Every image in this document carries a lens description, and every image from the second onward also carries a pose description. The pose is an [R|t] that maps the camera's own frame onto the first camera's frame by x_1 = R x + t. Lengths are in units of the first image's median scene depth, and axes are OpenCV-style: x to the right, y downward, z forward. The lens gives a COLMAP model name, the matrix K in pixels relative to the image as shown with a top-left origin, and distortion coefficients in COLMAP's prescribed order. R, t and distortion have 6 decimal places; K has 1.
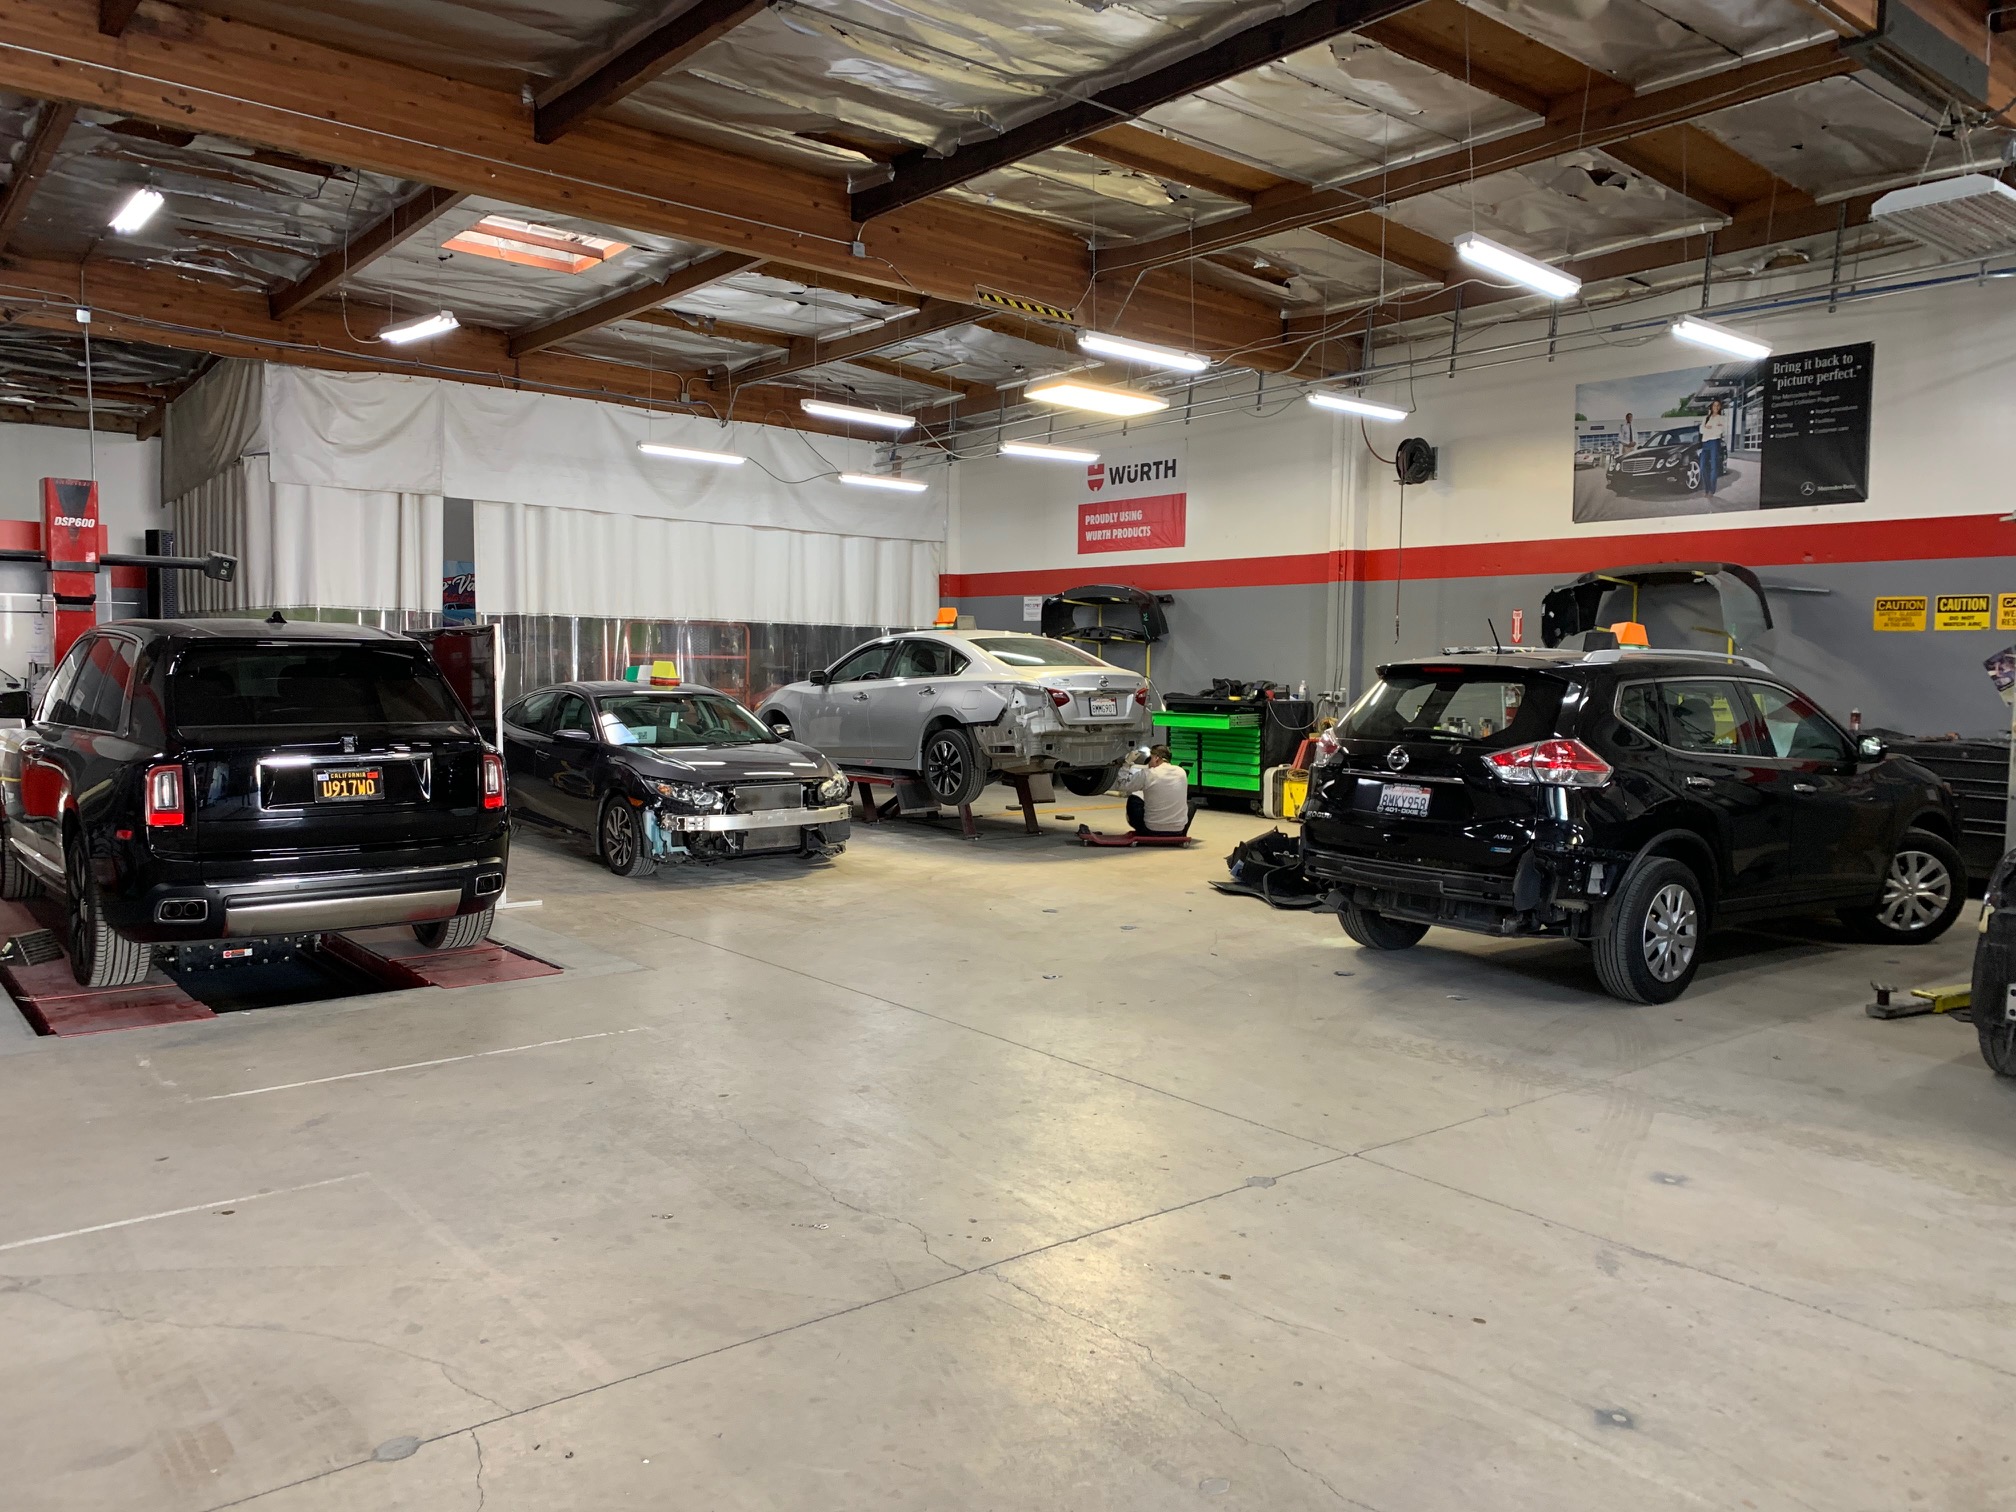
lens RADIAL K [[1517.2, 0, 1008.0], [0, 1517.2, 756.0], [0, 0, 1]] dist [0.129510, 0.005298]
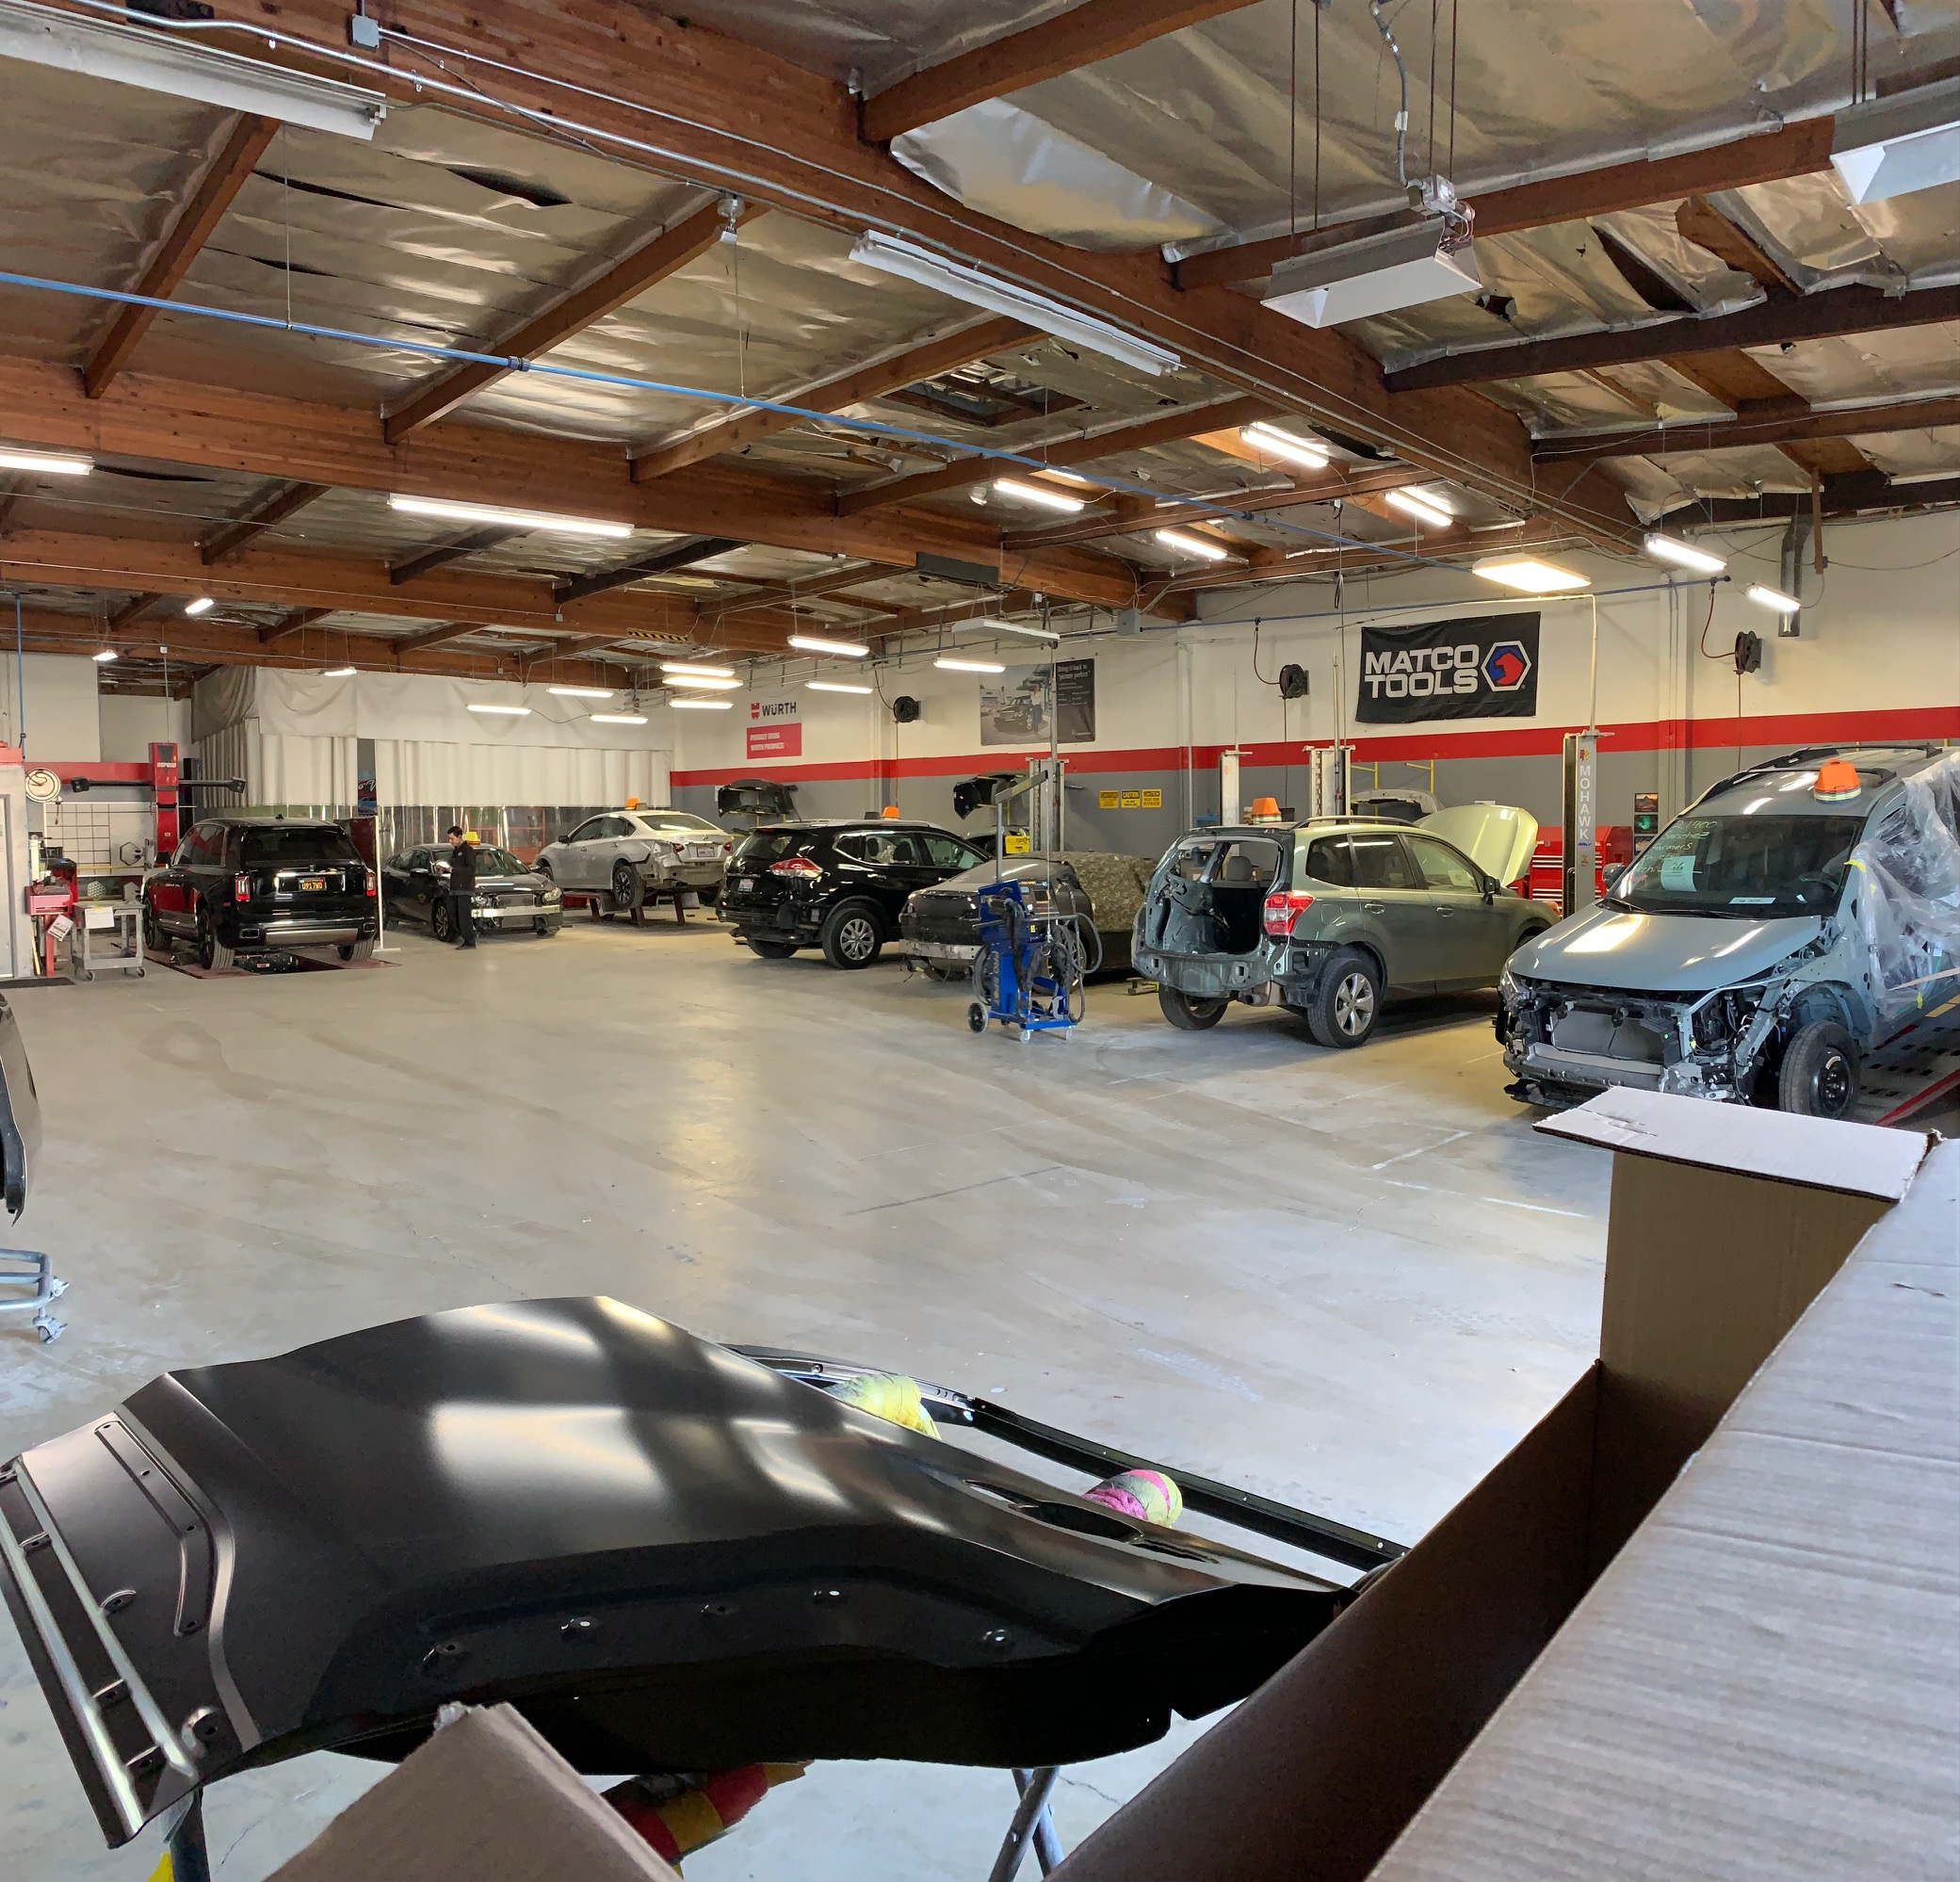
lens RADIAL K [[1742.0, 0, 980.0], [0, 1742.0, 941.0], [0, 0, 1]] dist [-0.200505, 0.940546]
pose [[0.999707, -0.014279, -0.019543, 0.400126], [0.014399, 0.999878, 0.005999, 0.062018], [0.019455, -0.006279, 0.999791, -1.000667]]
